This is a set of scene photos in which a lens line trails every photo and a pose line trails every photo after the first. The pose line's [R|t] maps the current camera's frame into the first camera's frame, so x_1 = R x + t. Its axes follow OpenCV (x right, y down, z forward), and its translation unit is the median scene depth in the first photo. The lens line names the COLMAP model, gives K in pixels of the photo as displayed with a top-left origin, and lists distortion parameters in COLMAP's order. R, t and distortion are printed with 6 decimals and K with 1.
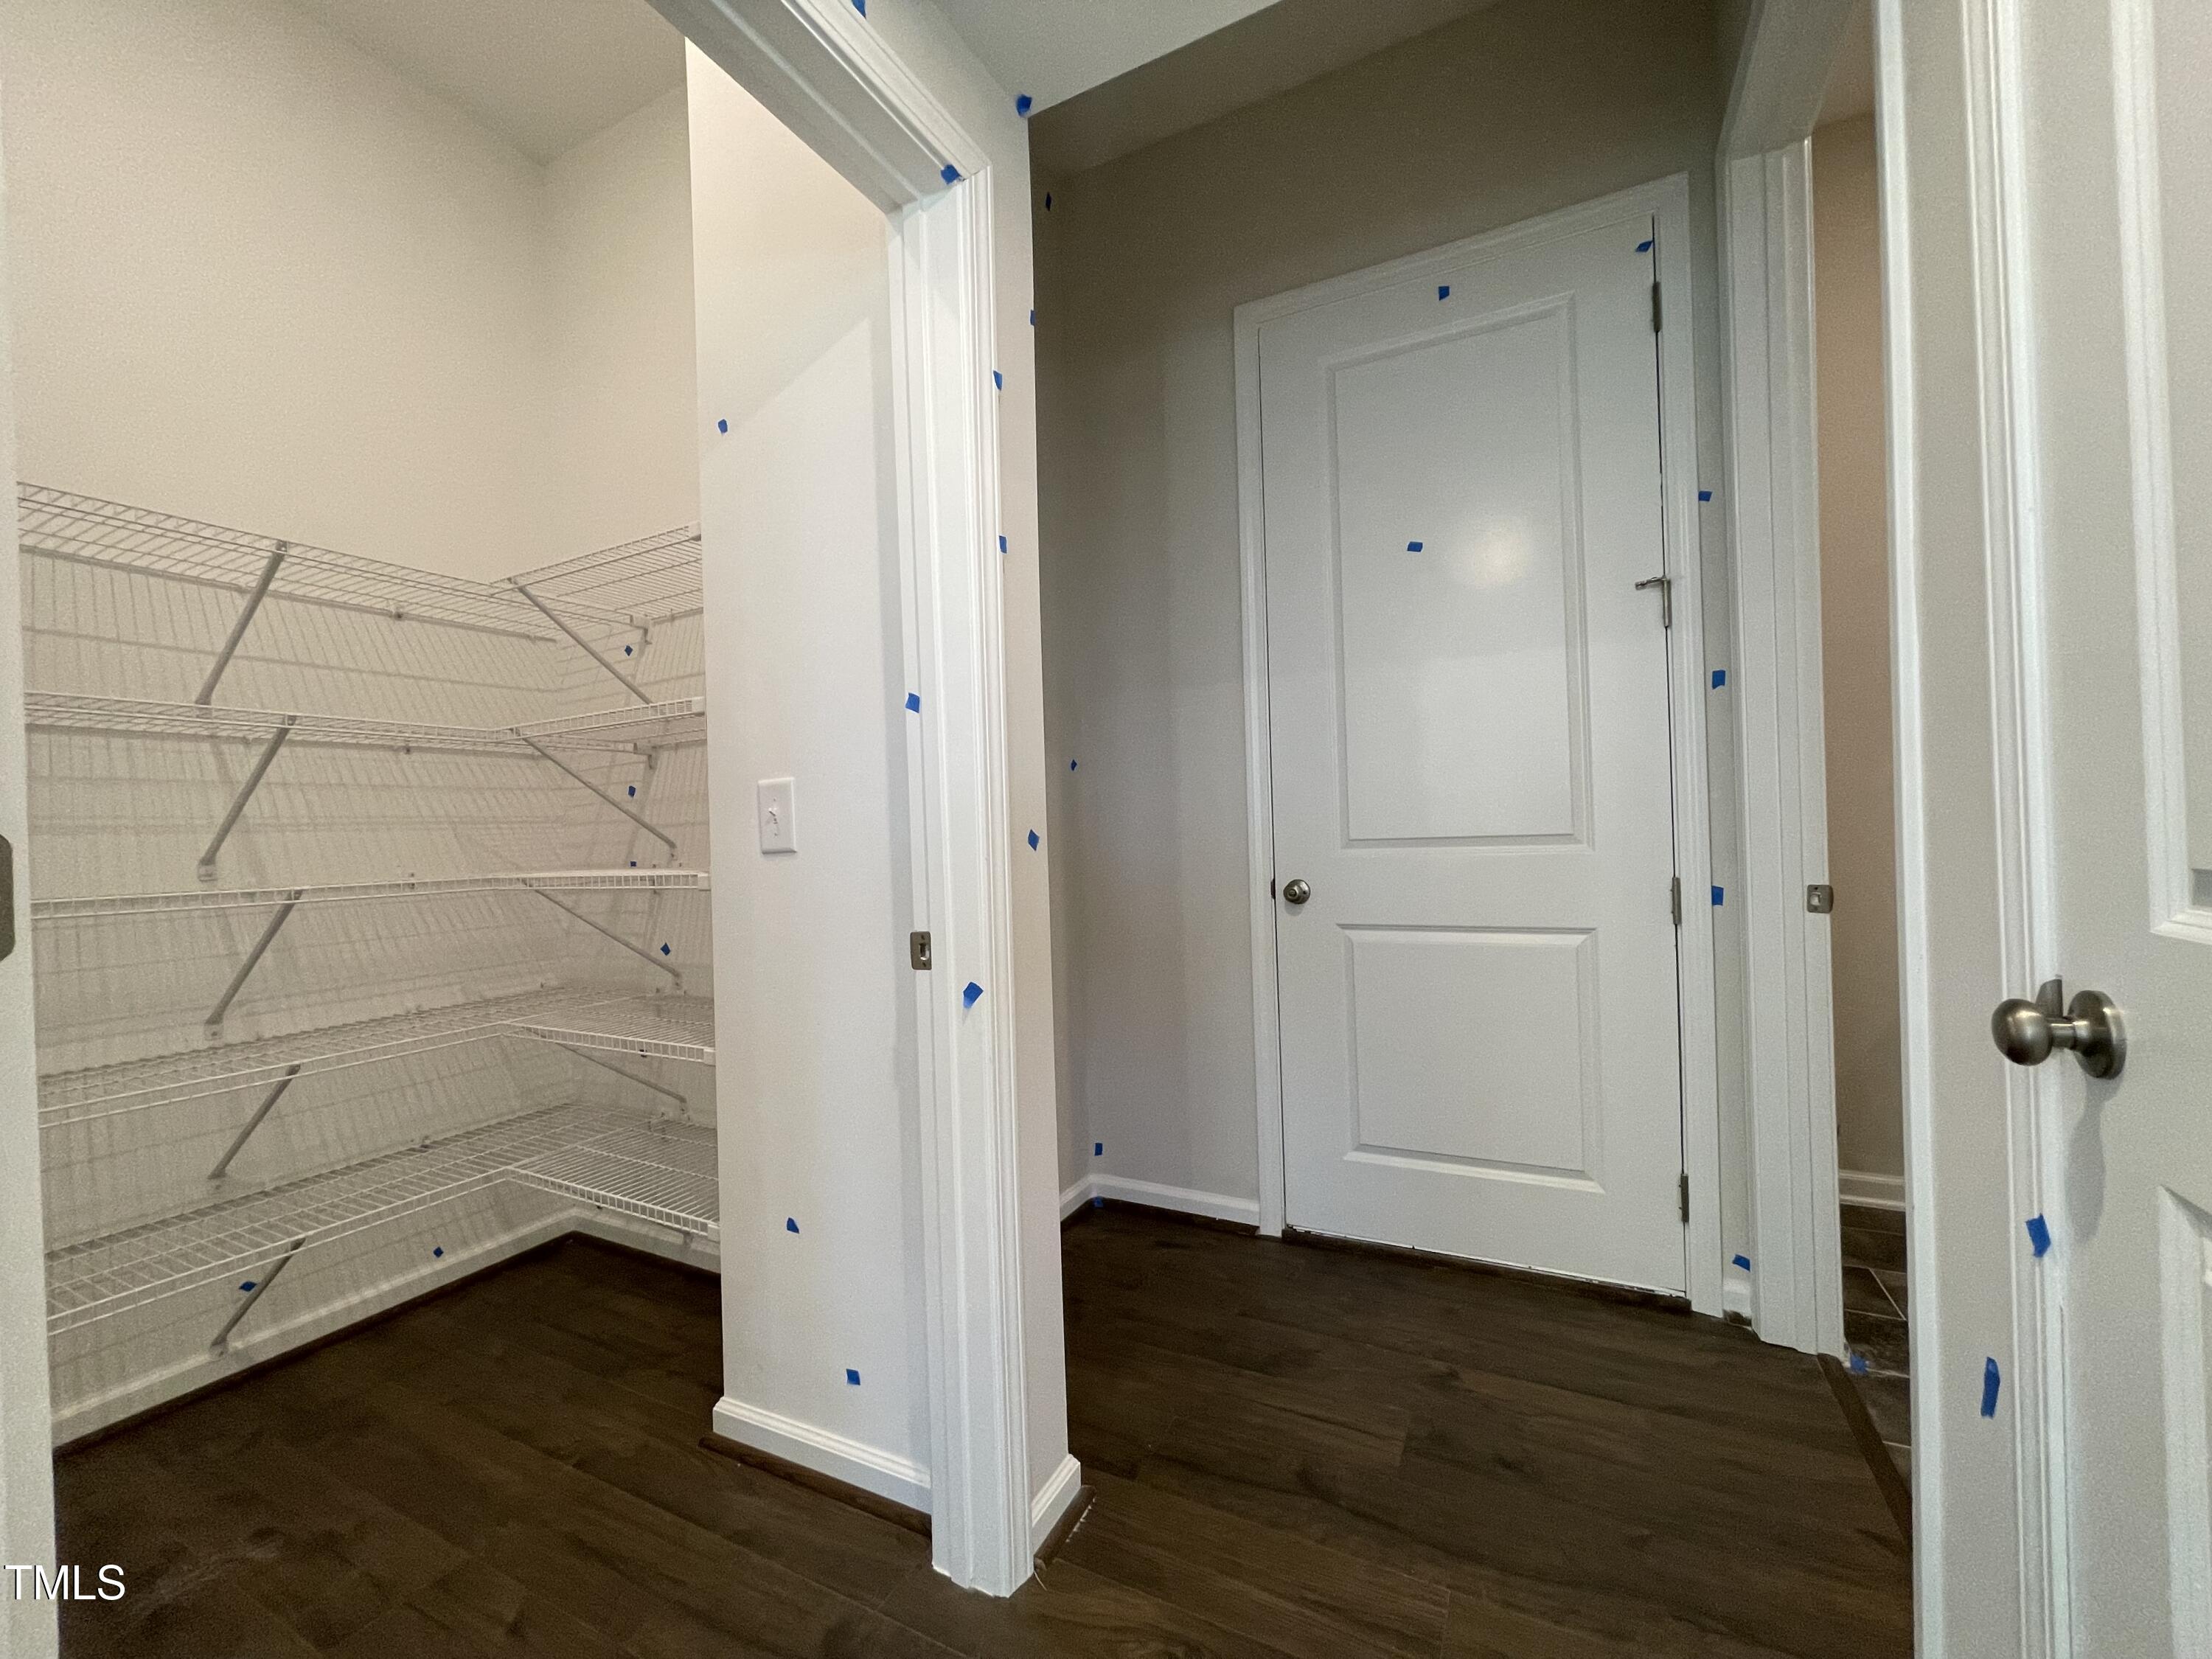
lens RADIAL K [[887.8, 0, 1110.2], [0, 887.8, 832.7], [0, 0, 1]] dist [-0.004194, 0.000908]
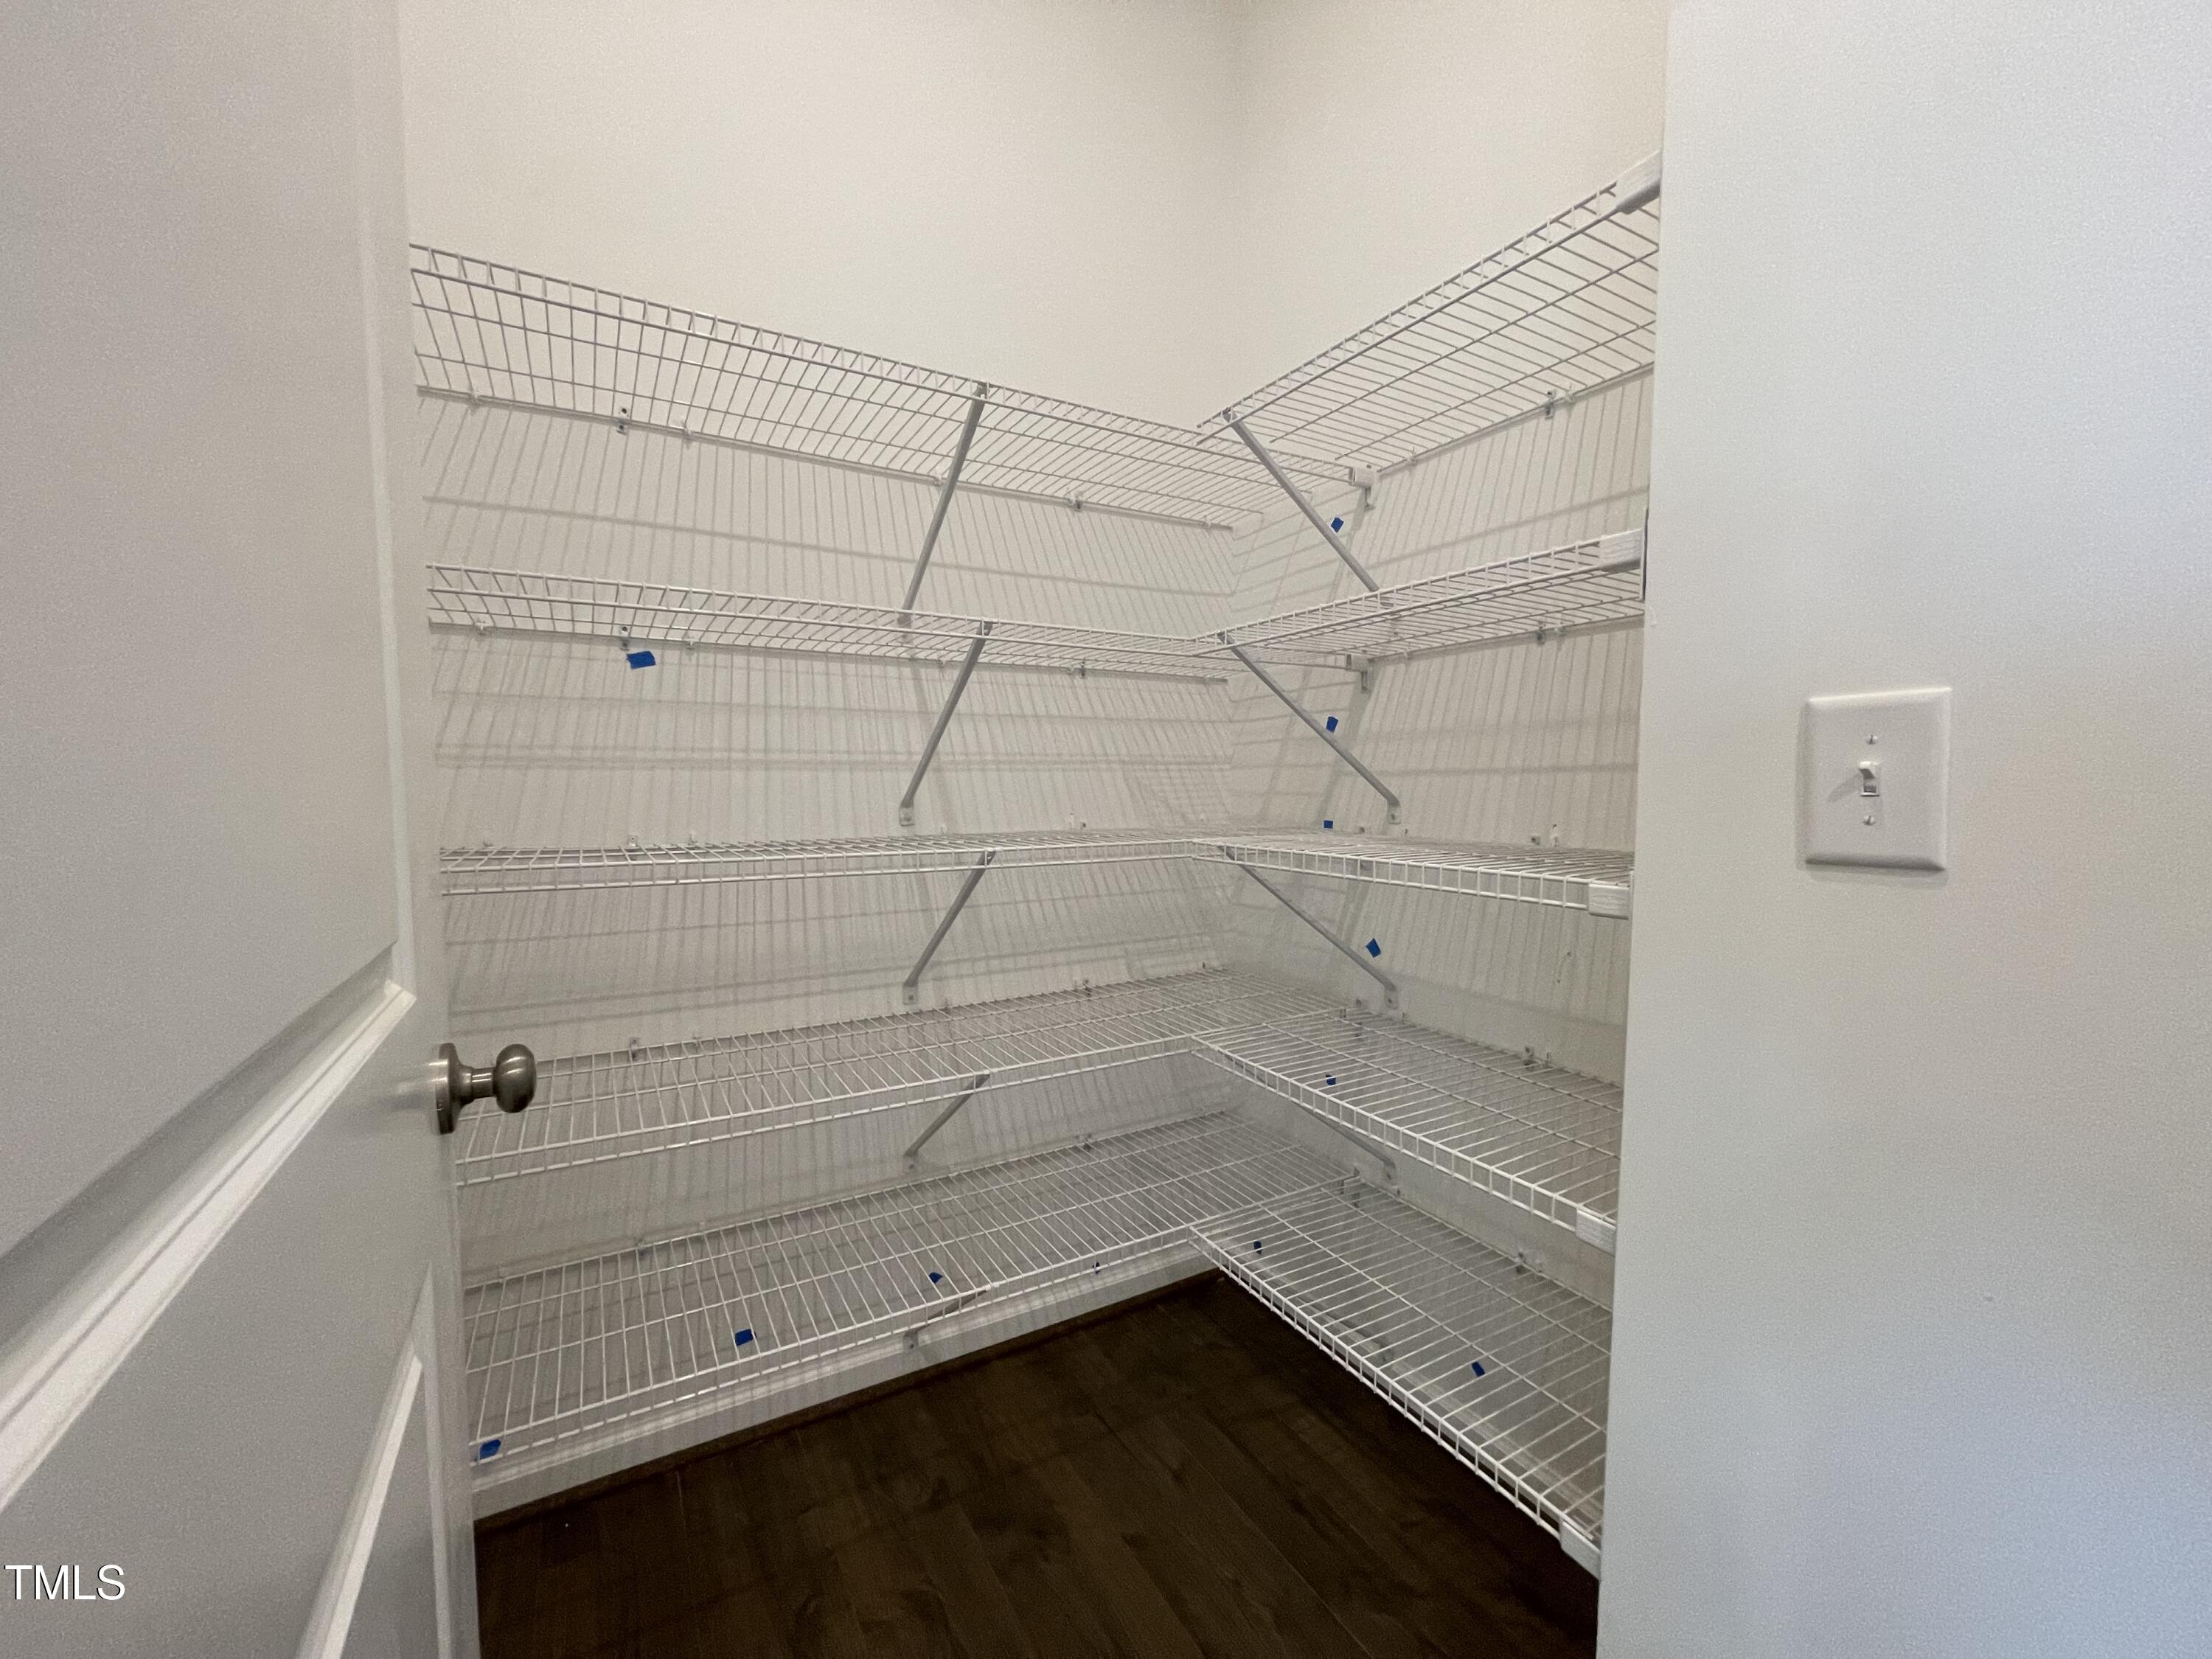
lens RADIAL K [[887.8, 0, 1103.3], [0, 887.8, 831.8], [0, 0, 1]] dist [-0.004194, 0.000908]
pose [[0.838091, 0.064718, -0.541677, -0.348548], [-0.025255, 0.996476, 0.079982, -0.014143], [0.544945, -0.053352, 0.836773, 0.339641]]
